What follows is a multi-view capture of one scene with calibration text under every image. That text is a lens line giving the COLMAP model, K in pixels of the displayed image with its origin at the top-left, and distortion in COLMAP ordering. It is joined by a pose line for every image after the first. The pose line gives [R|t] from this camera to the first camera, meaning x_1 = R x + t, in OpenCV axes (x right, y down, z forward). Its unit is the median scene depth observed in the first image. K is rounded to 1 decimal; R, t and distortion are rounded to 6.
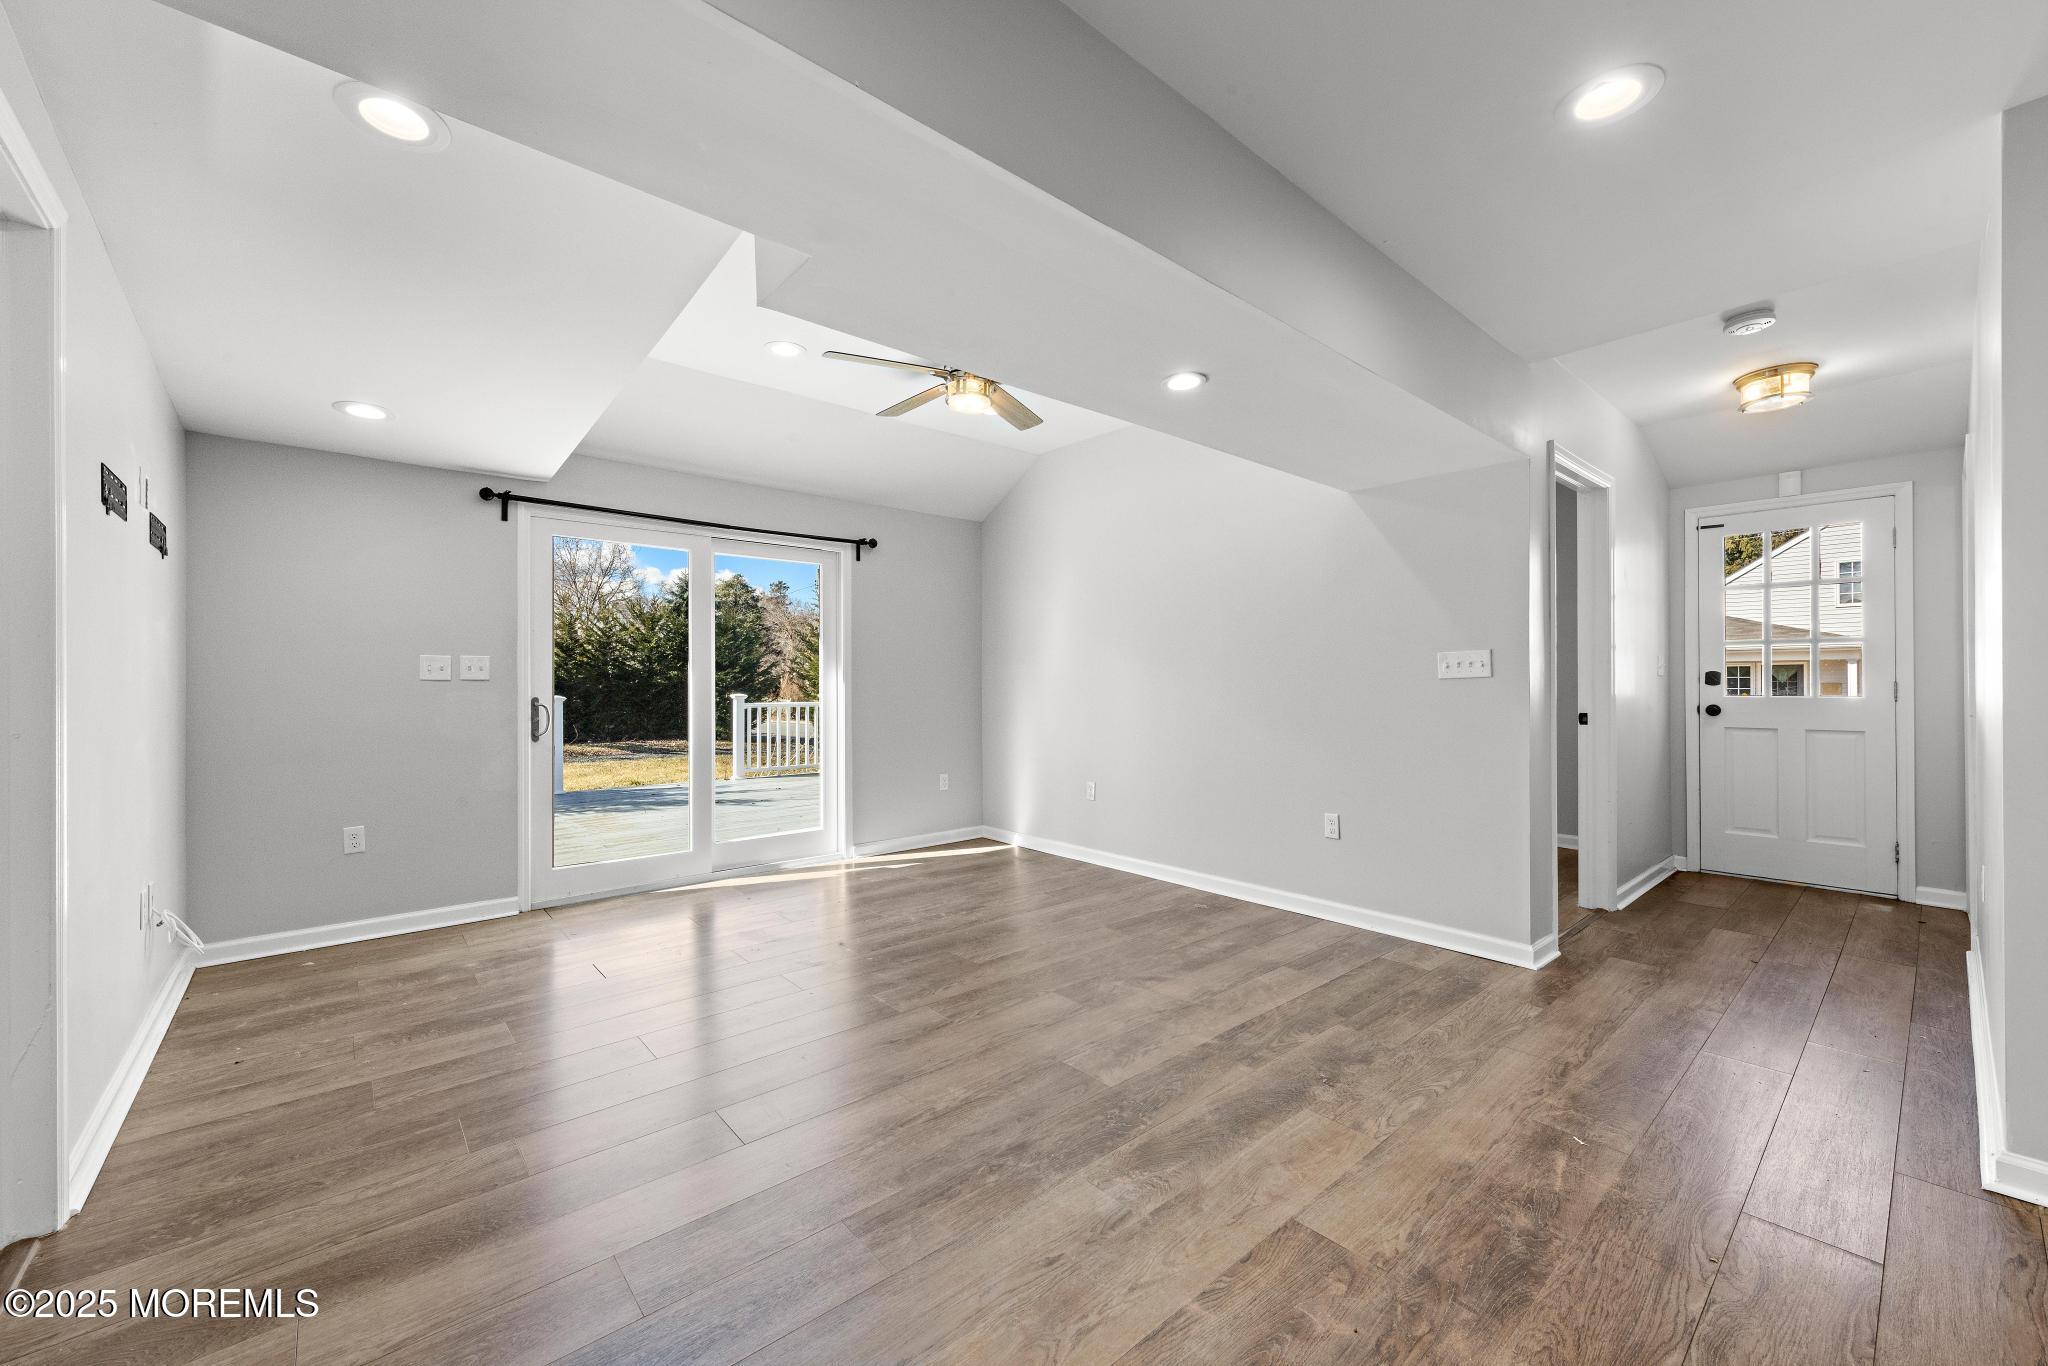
lens RADIAL K [[793.8, 0, 1024.4], [0, 793.8, 682.7], [0, 0, 1]] dist [0.004923, -0.000007]
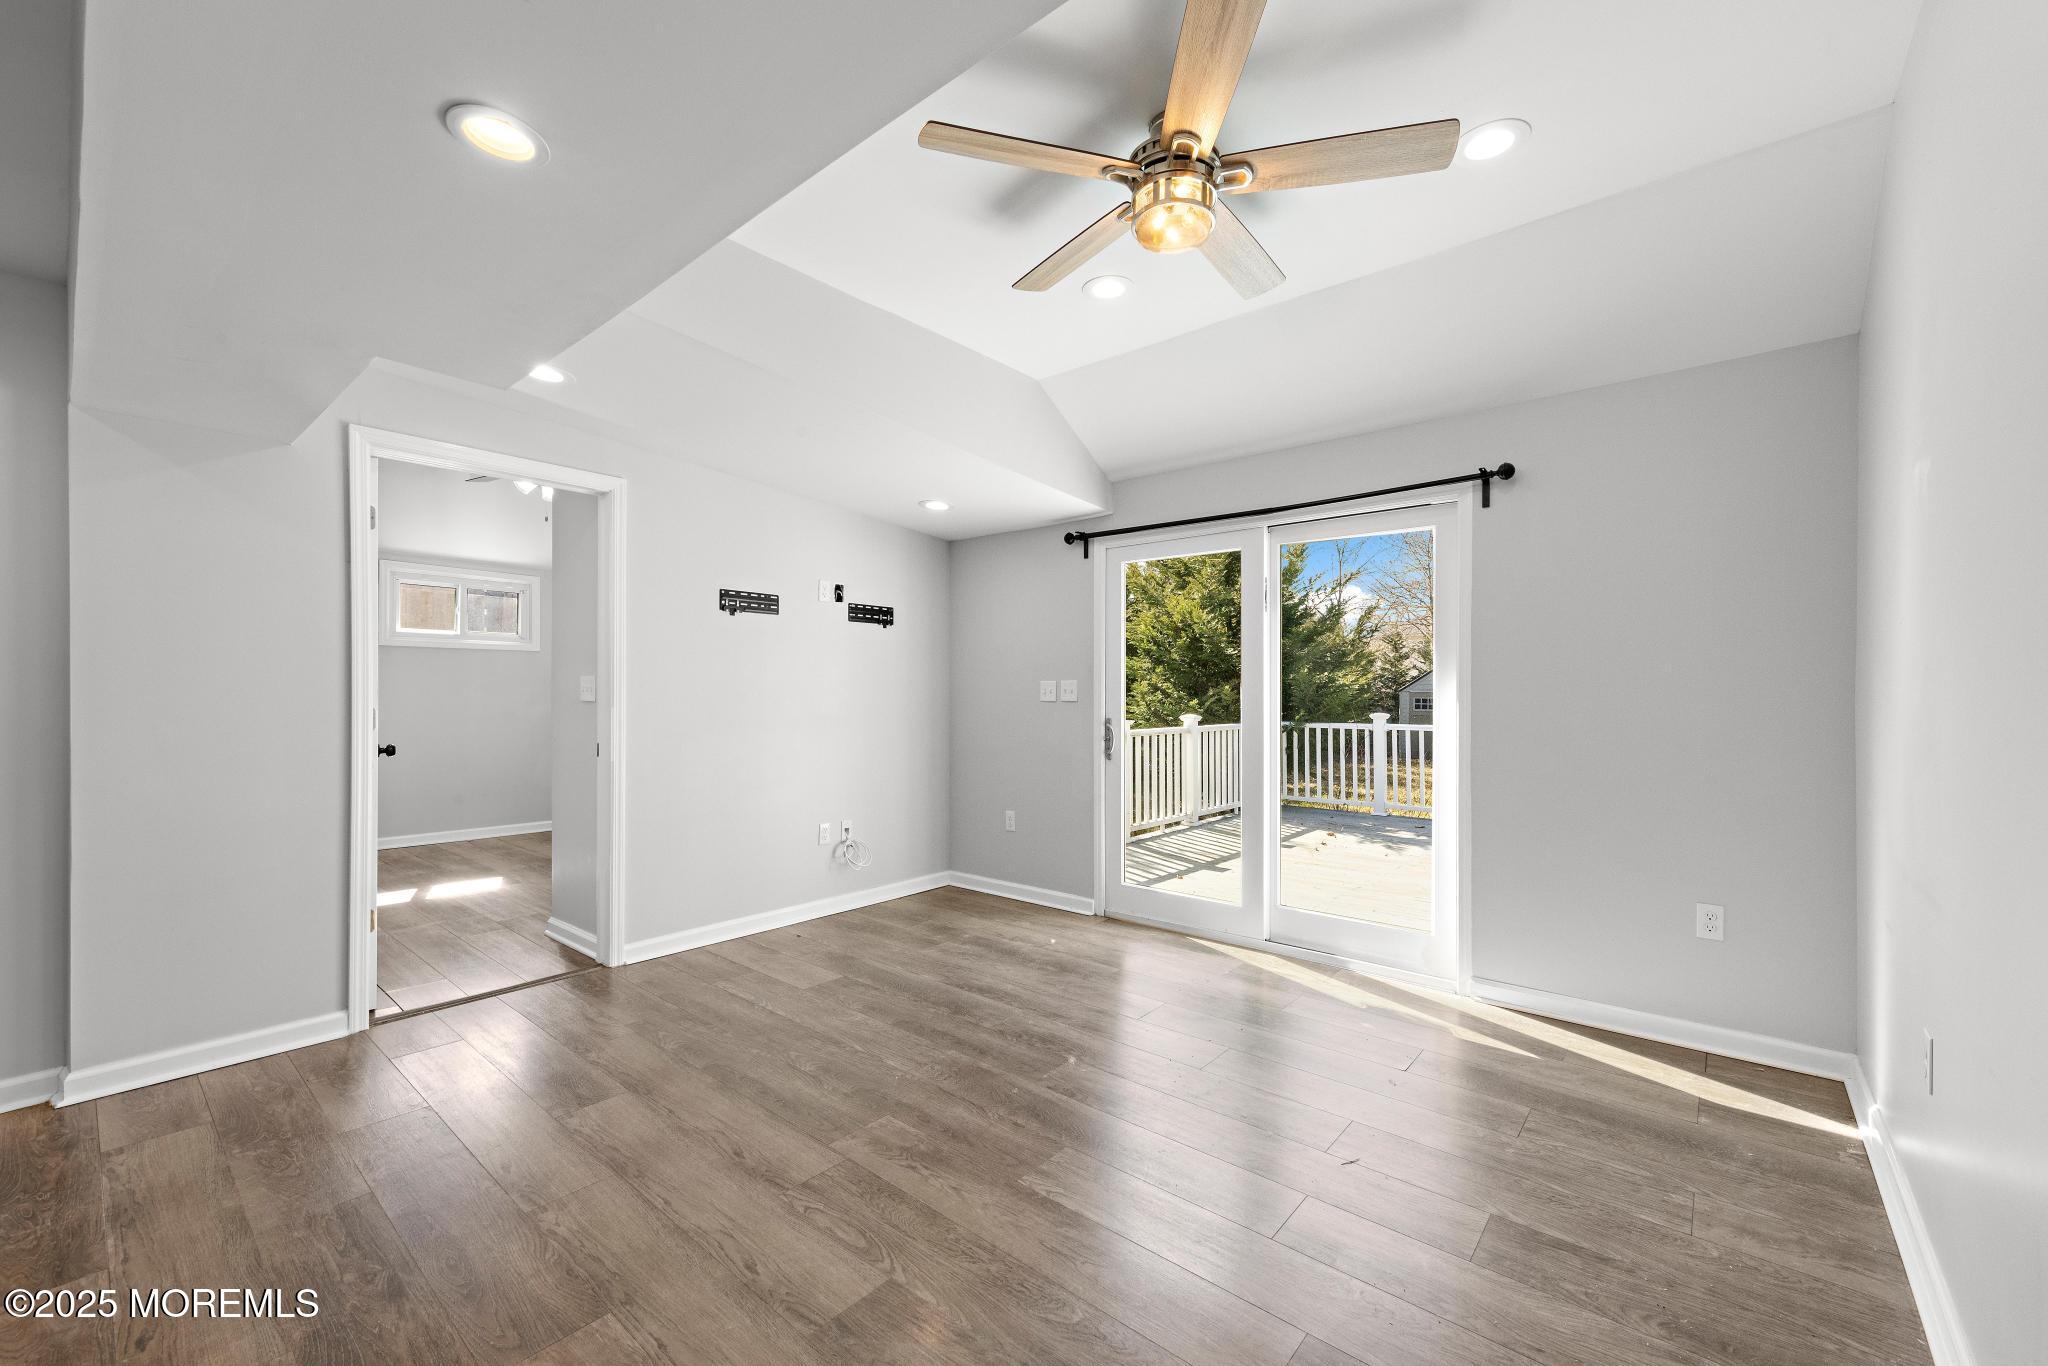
lens RADIAL K [[814.6, 0, 1033.0], [0, 814.6, 695.2], [0, 0, 1]] dist [0.006773, 0.000516]
pose [[0.158012, 0.006937, -0.987413, 0.458433], [-0.001393, 0.999976, 0.006802, -0.020125], [0.987436, 0.000301, 0.158018, 0.746346]]
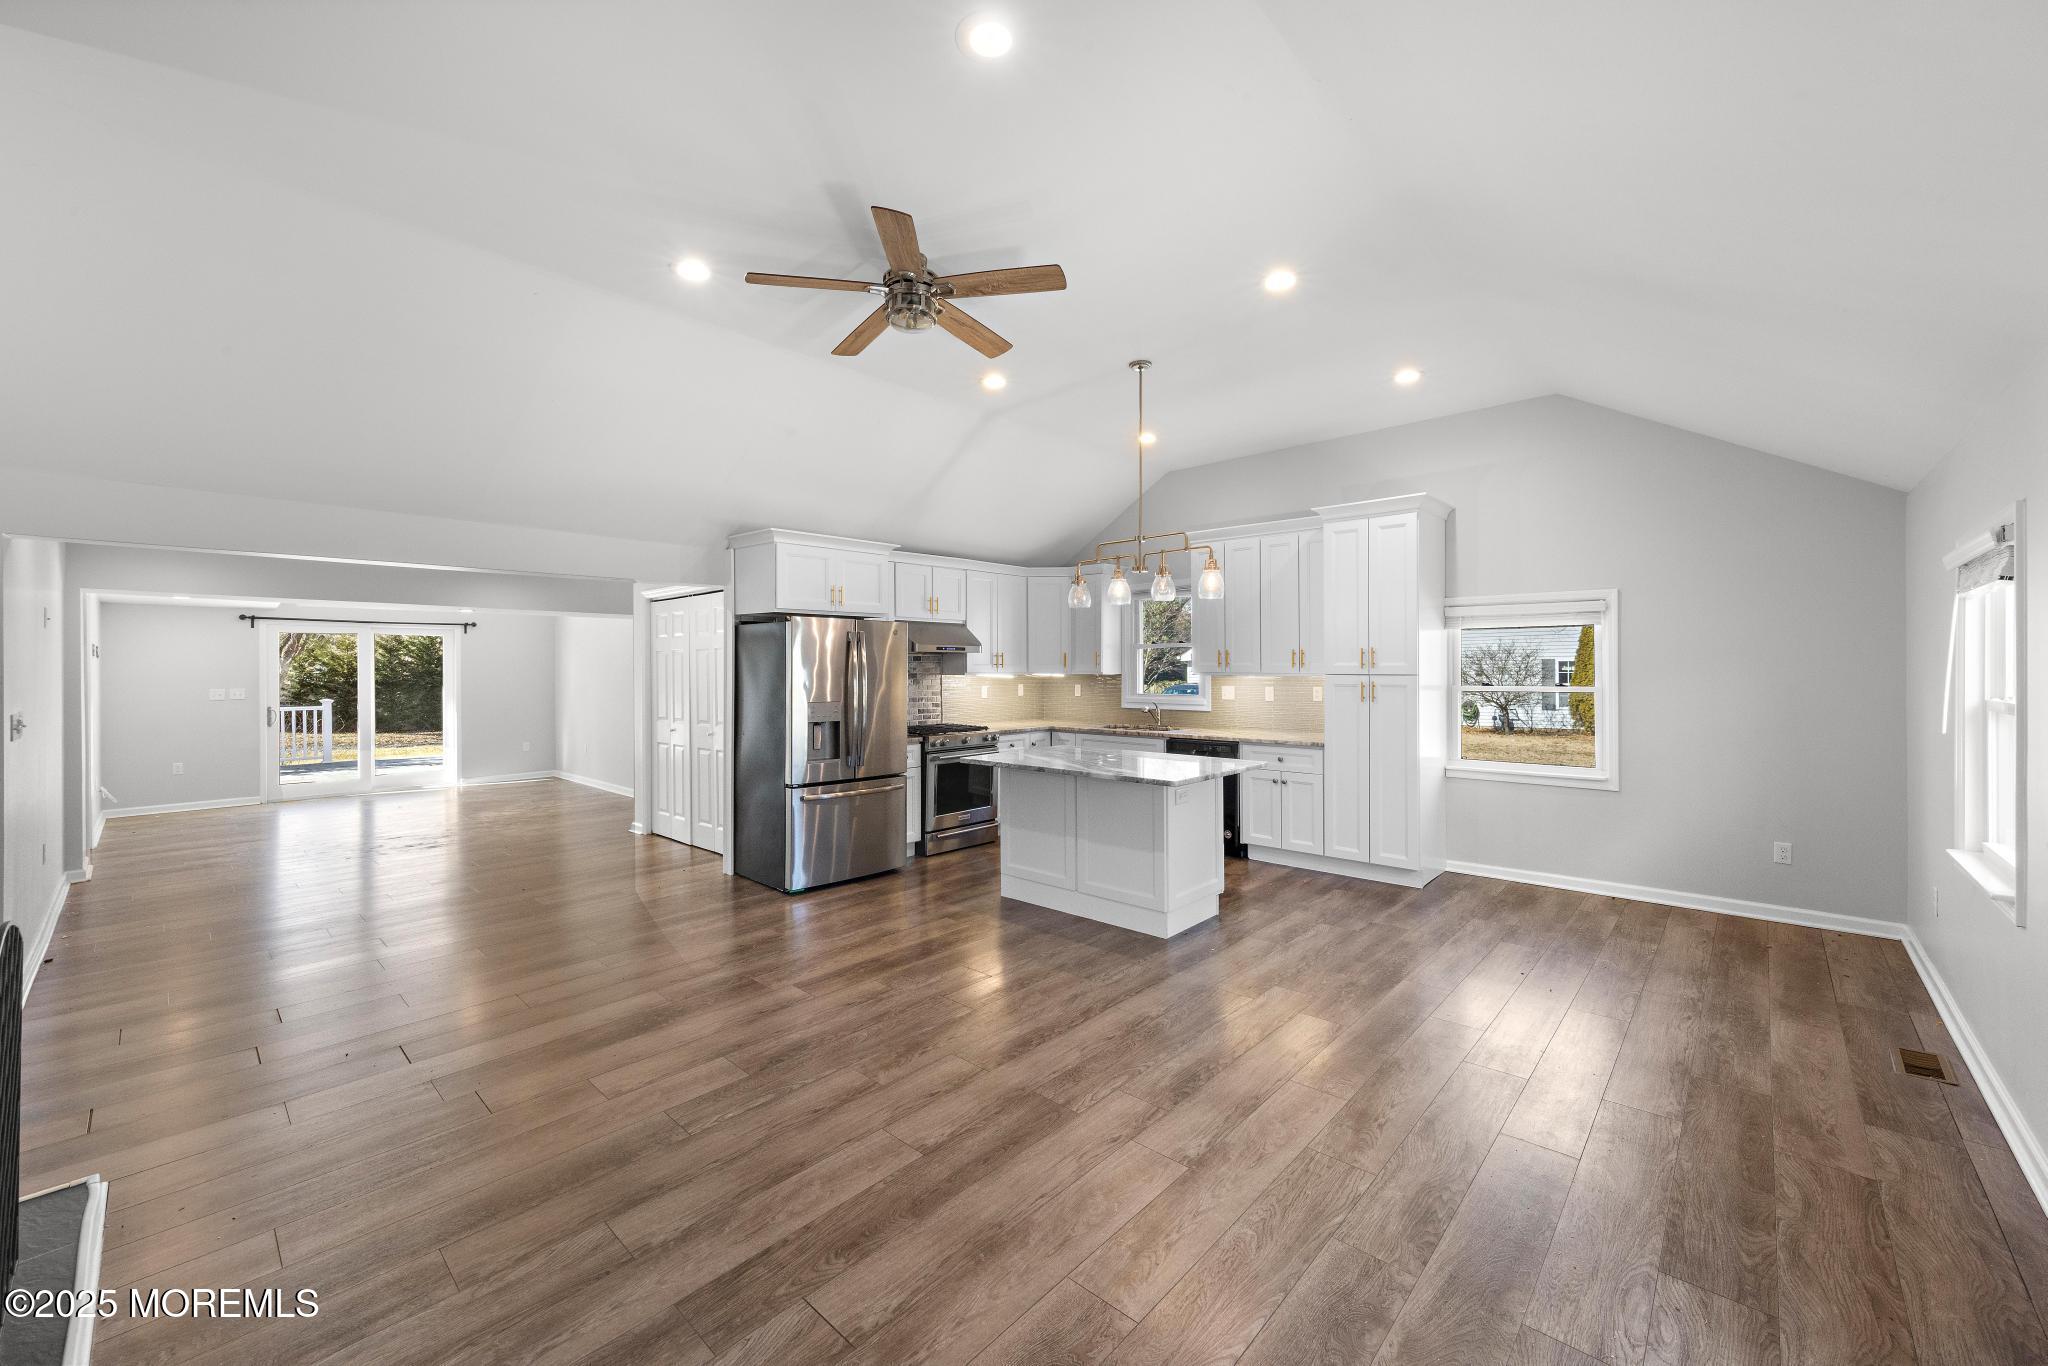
lens RADIAL K [[793.8, 0, 1034.3], [0, 793.8, 668.4], [0, 0, 1]] dist [0.004923, -0.000007]
pose [[0.993273, -0.002339, 0.115769, 1.274930], [0.002356, 0.999997, -0.000010, -0.084397], [-0.115769, 0.000283, 0.993276, -1.488387]]
